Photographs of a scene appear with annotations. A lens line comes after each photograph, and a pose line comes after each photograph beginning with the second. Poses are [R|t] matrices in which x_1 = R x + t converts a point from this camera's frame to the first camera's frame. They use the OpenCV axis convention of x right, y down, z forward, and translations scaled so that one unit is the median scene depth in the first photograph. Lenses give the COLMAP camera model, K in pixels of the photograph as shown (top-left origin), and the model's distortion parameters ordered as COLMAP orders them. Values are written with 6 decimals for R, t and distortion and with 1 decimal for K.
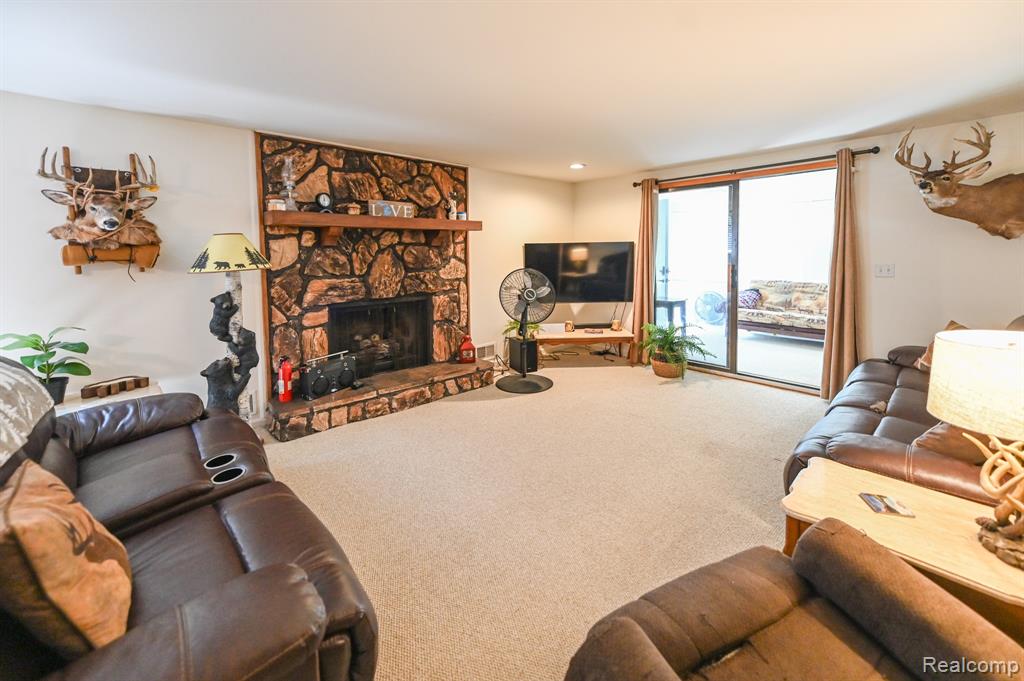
lens RADIAL K [[428.9, 0, 490.0], [0, 428.9, 275.2], [0, 0, 1]] dist [0.019724, 0.000510]
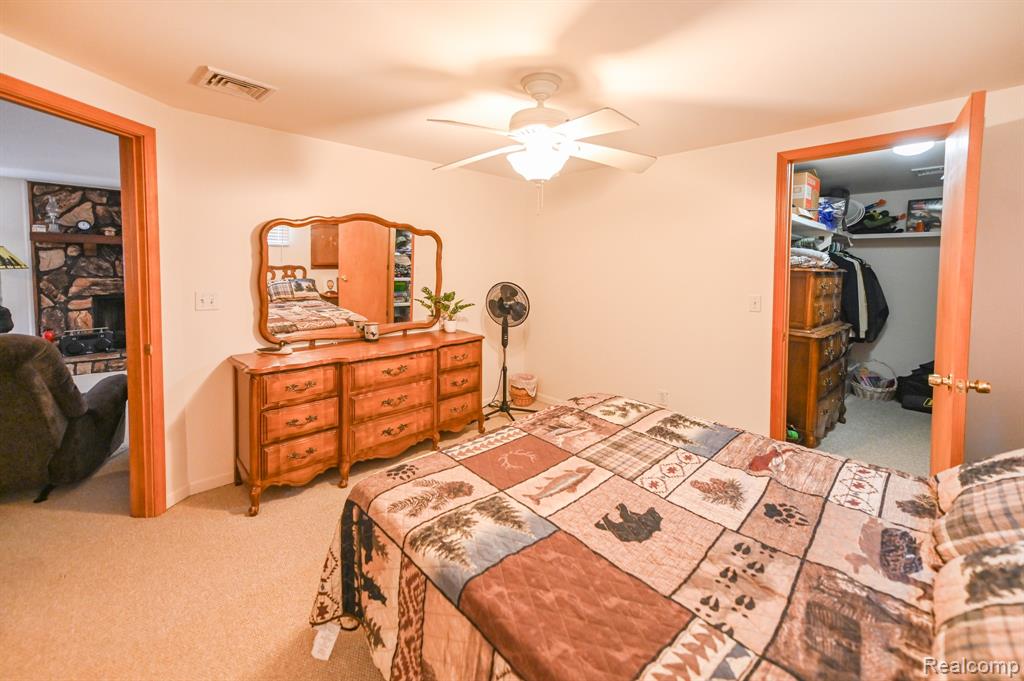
lens RADIAL K [[428.9, 0, 488.3], [0, 428.9, 285.6], [0, 0, 1]] dist [0.019724, 0.000510]
pose [[0.999694, 0.023473, 0.007743, 0.958696], [-0.023354, 0.999613, -0.015144, 0.025083], [-0.008095, 0.014959, 0.999855, -0.501459]]
